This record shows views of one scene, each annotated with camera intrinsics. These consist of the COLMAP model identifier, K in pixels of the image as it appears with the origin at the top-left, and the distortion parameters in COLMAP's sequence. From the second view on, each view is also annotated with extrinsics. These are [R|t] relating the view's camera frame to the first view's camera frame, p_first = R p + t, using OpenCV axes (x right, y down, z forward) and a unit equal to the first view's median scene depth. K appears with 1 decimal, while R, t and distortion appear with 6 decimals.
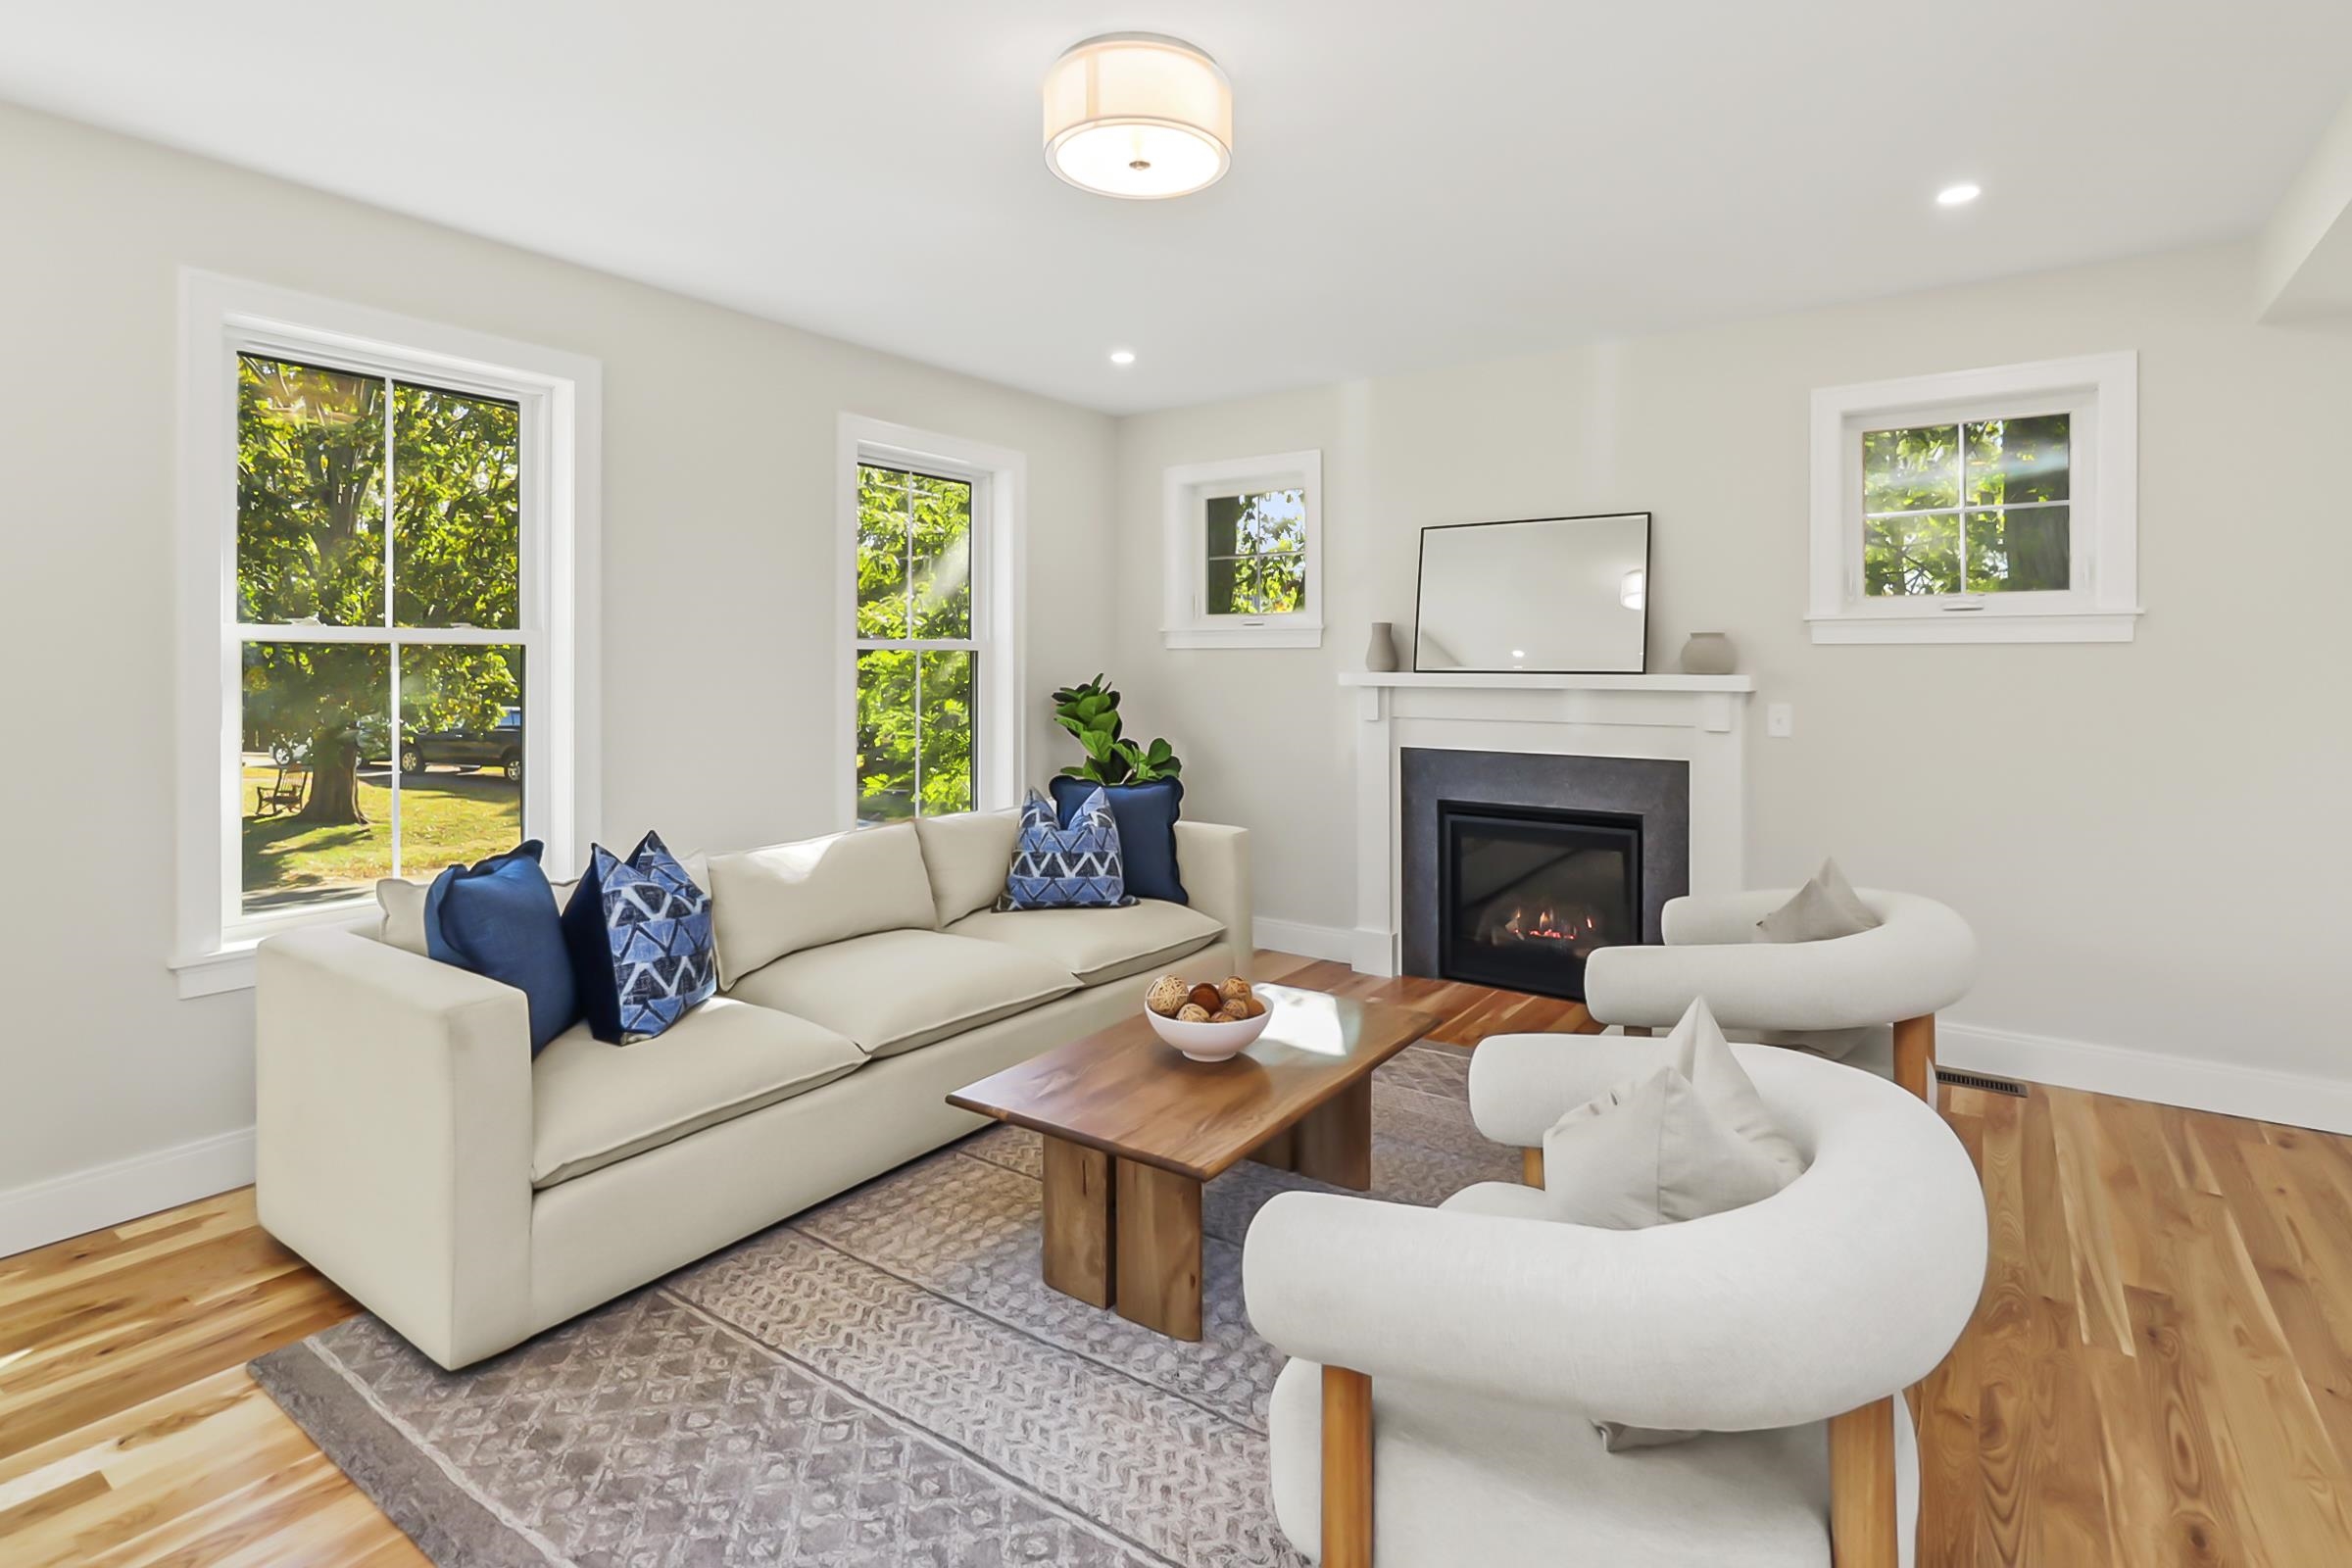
lens RADIAL K [[1133.3, 0, 1187.1], [0, 1133.3, 663.3], [0, 0, 1]] dist [0.001823, -0.000243]
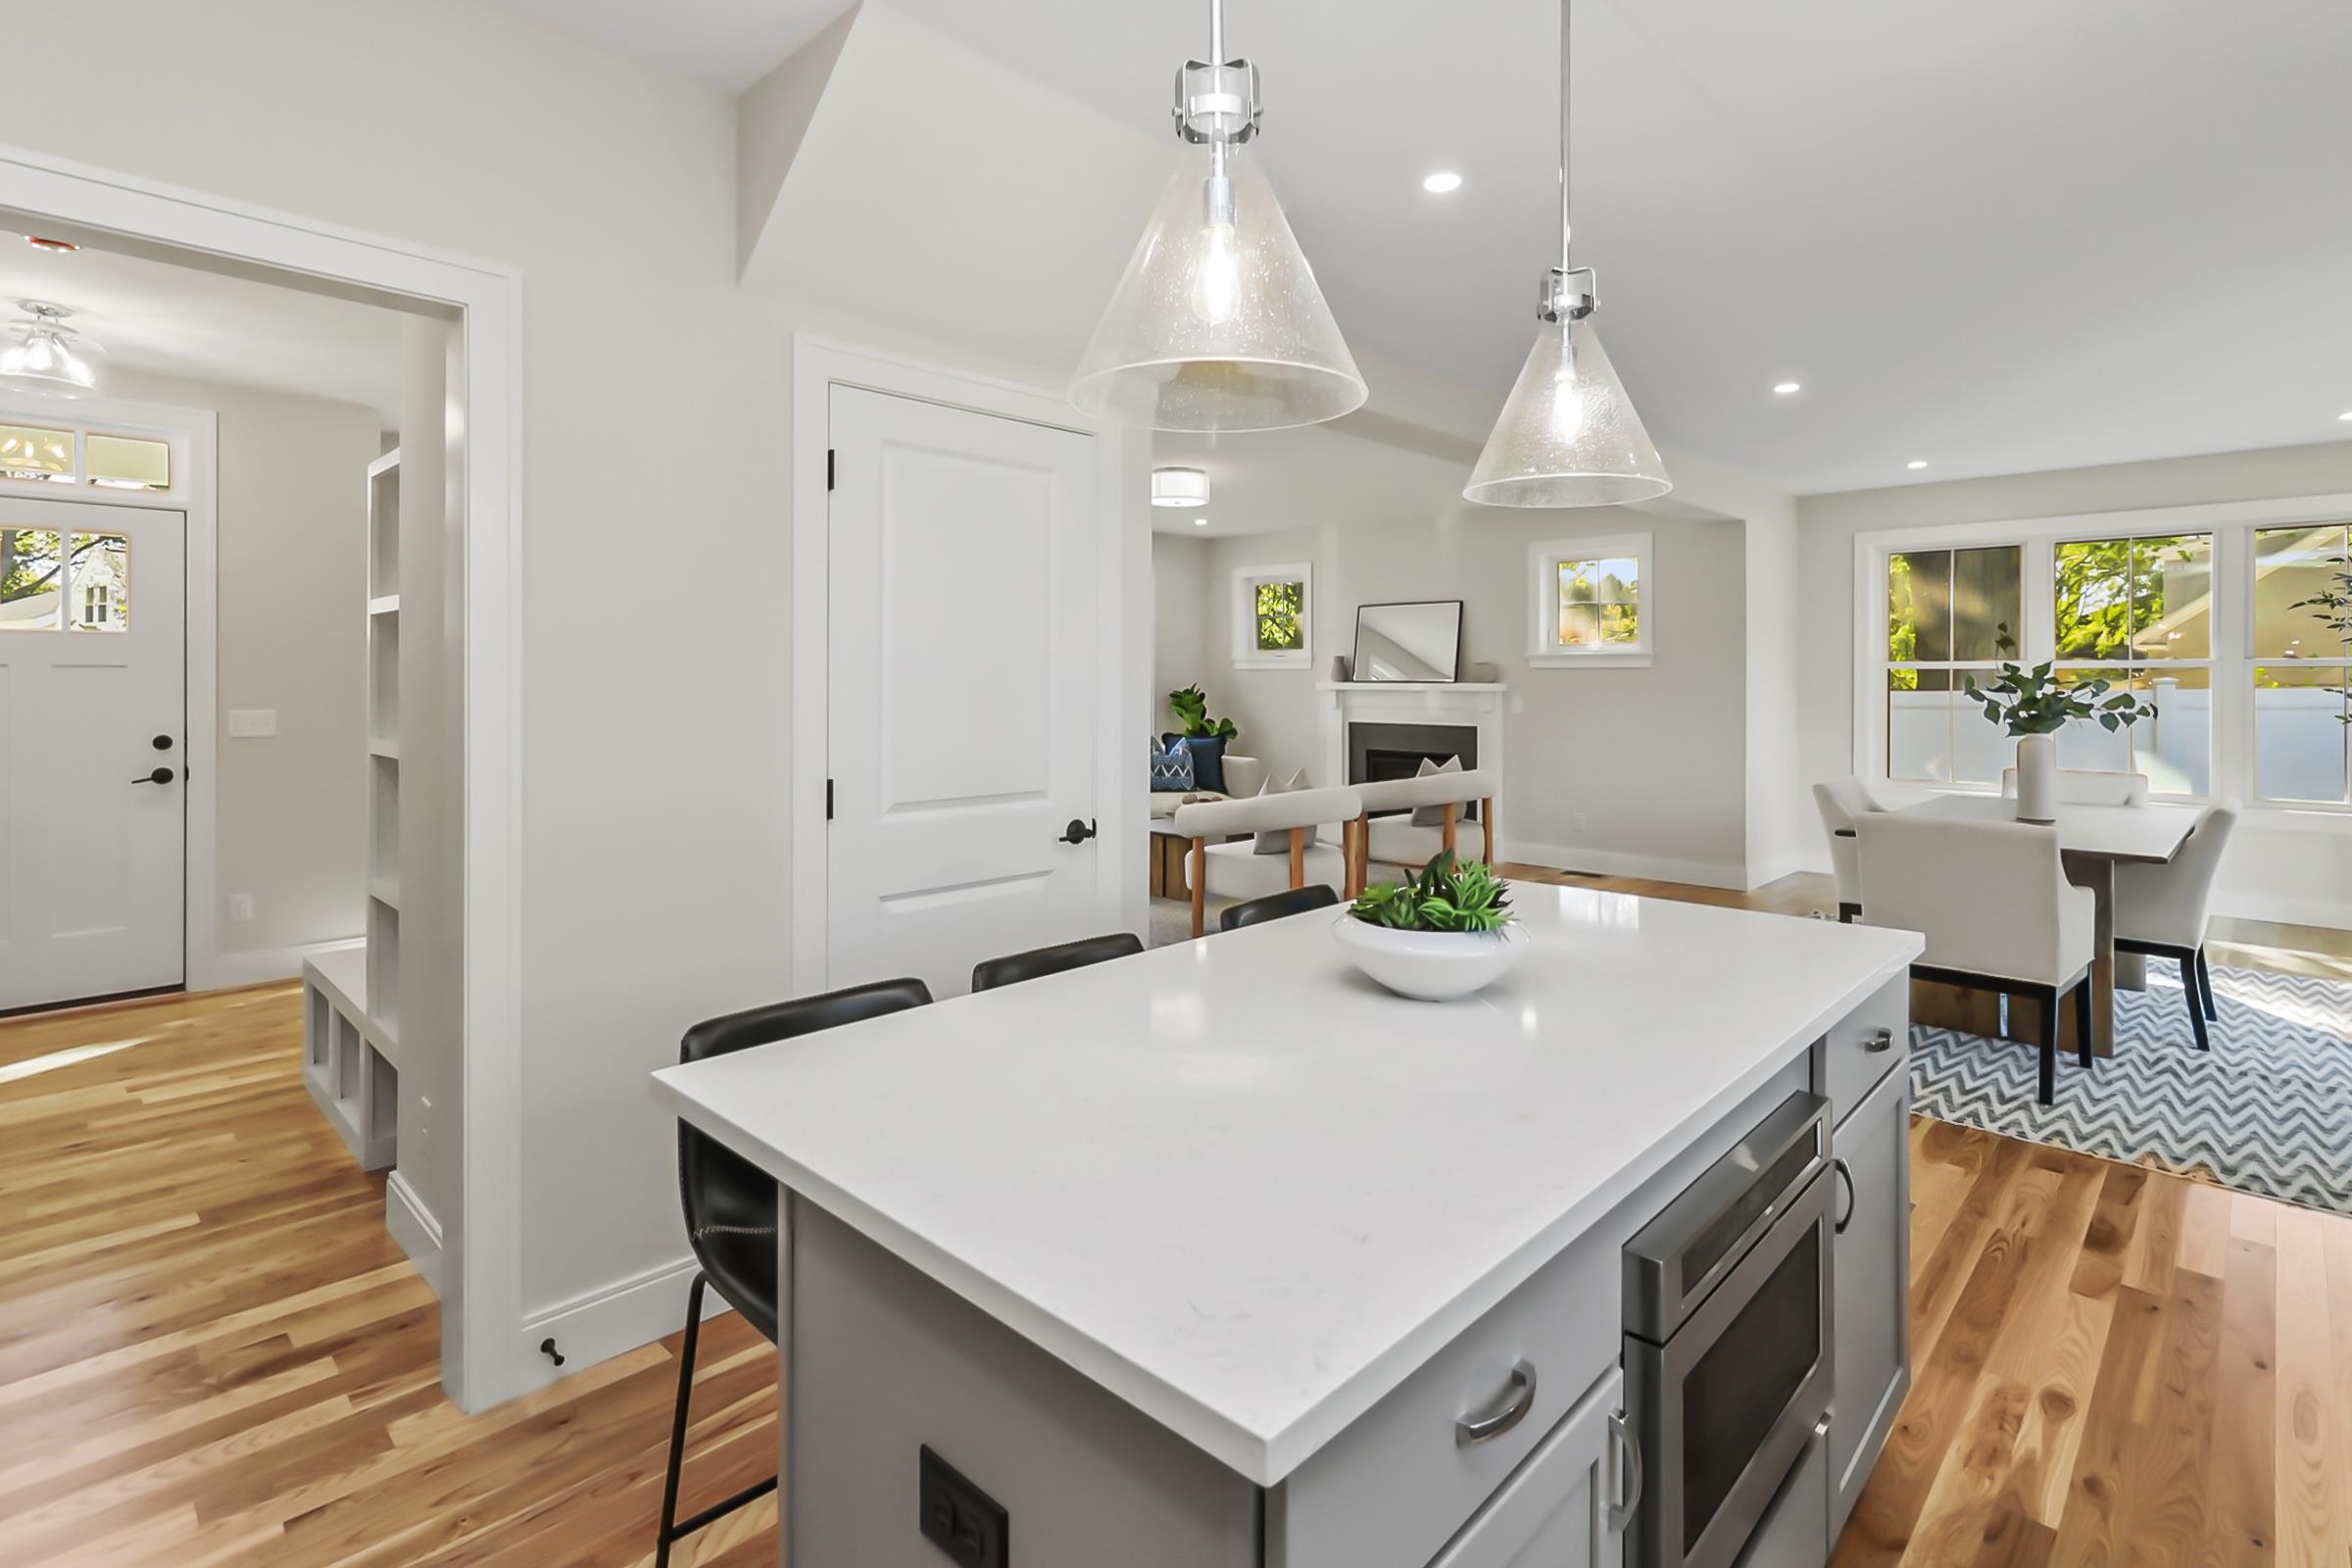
lens RADIAL K [[1133.3, 0, 1187.1], [0, 1133.3, 663.3], [0, 0, 1]] dist [0.001823, -0.000243]
pose [[0.988957, -0.002395, -0.148182, 0.202768], [0.000843, 0.999944, -0.010540, -0.004215], [0.148199, 0.010299, 0.988904, -0.909966]]
